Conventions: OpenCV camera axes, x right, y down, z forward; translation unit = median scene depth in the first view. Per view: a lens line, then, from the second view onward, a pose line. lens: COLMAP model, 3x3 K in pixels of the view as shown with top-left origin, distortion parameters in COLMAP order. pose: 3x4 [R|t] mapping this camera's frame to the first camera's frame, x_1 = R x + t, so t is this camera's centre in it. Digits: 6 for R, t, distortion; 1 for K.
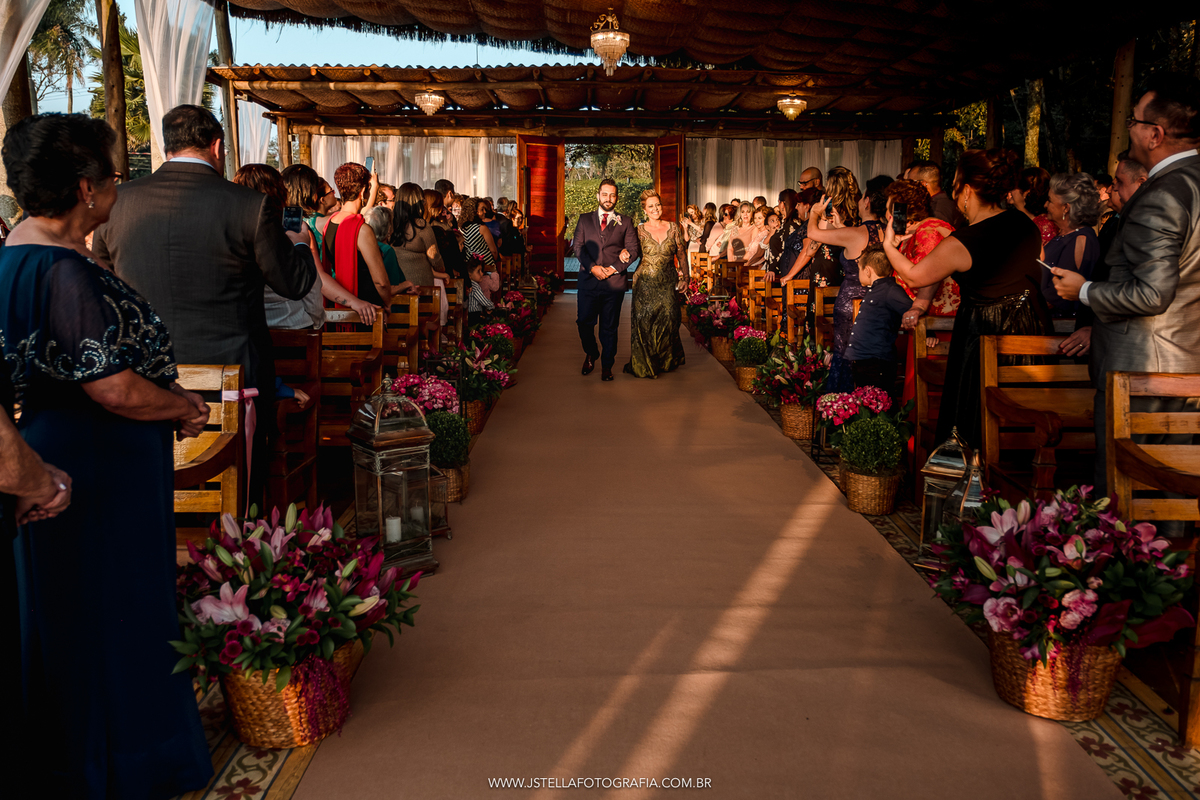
lens RADIAL K [[984.9, 0, 600.0], [0, 984.9, 400.0], [0, 0, 1]] dist [-0.005860, -0.002557]
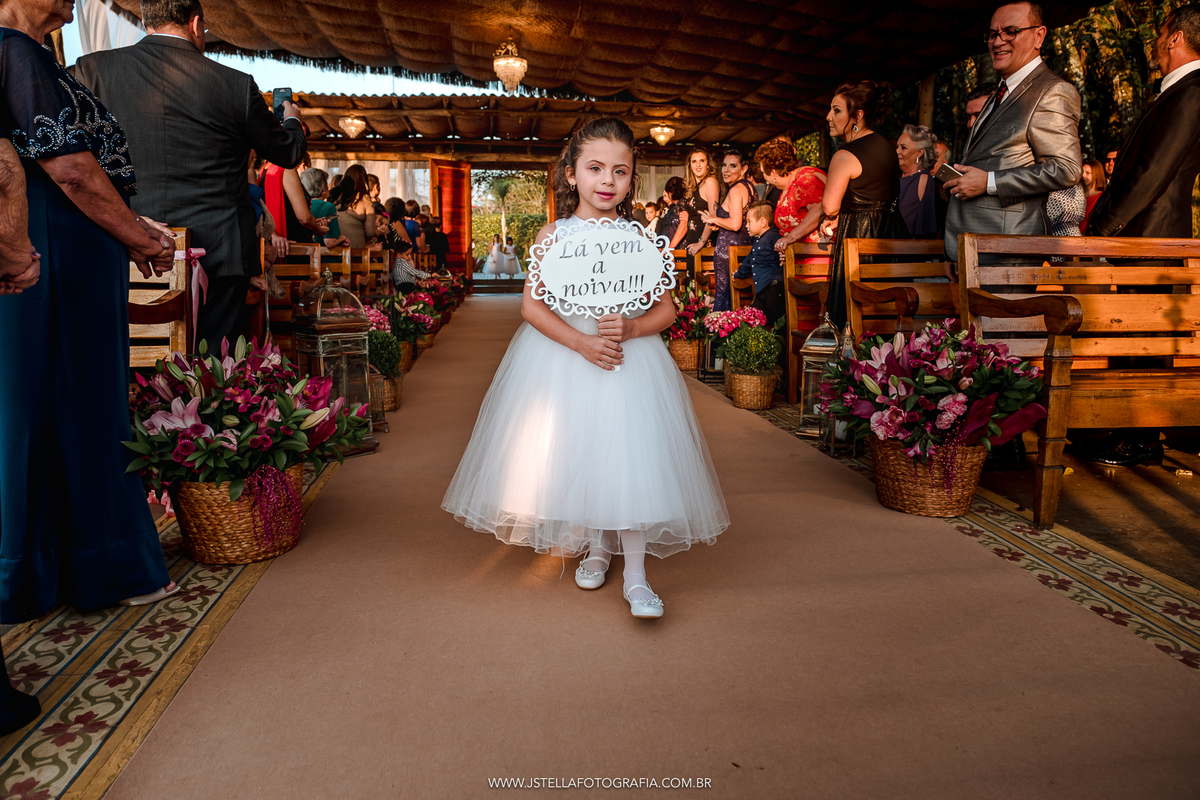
lens RADIAL K [[826.8, 0, 600.0], [0, 826.8, 400.0], [0, 0, 1]] dist [-0.016986, -0.000592]
pose [[0.992868, -0.024761, 0.116620, -0.011766], [0.025695, 0.999649, -0.006508, 0.061303], [-0.116418, 0.009458, 0.993155, 0.026140]]
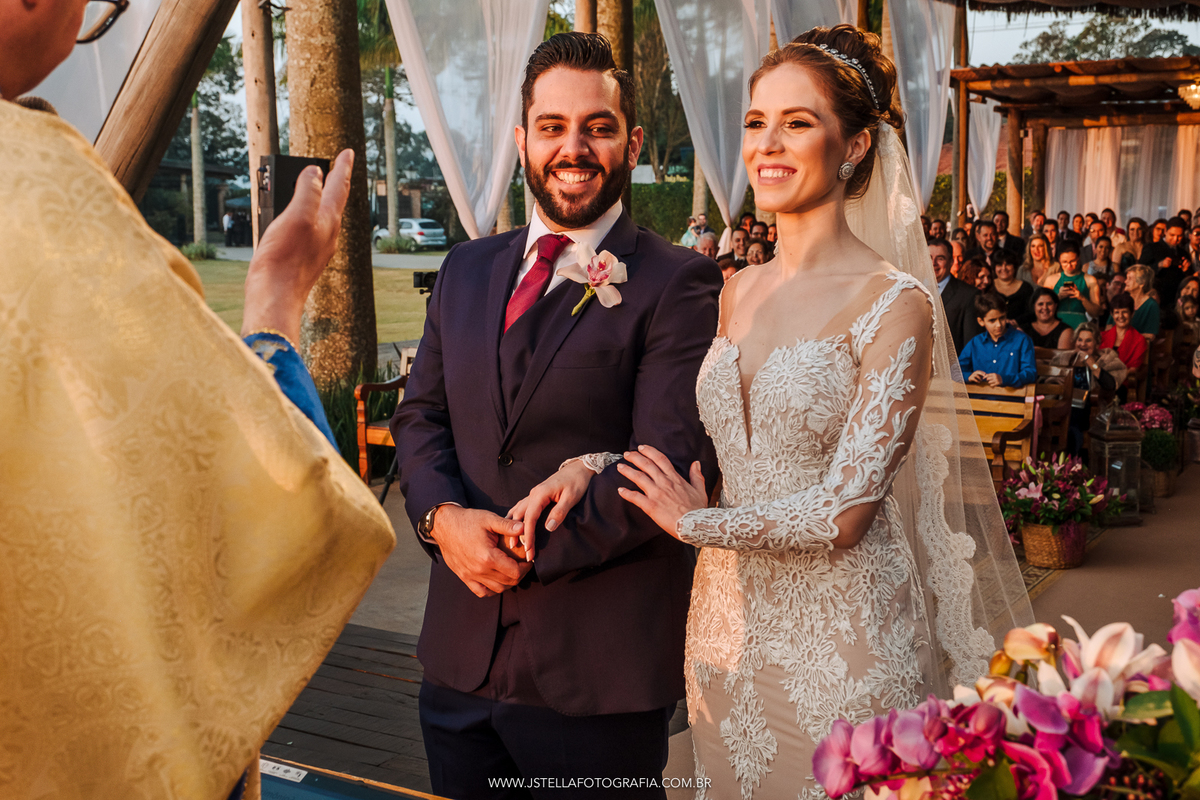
lens RADIAL K [[1561.4, 0, 600.0], [0, 1561.4, 400.0], [0, 0, 1]] dist [-0.012800, 0.023230]
pose [[0.856103, 0.049520, -0.514428, 0.167830], [-0.072670, 0.997044, -0.024959, 0.047683], [0.511671, 0.058752, 0.857171, -0.727338]]
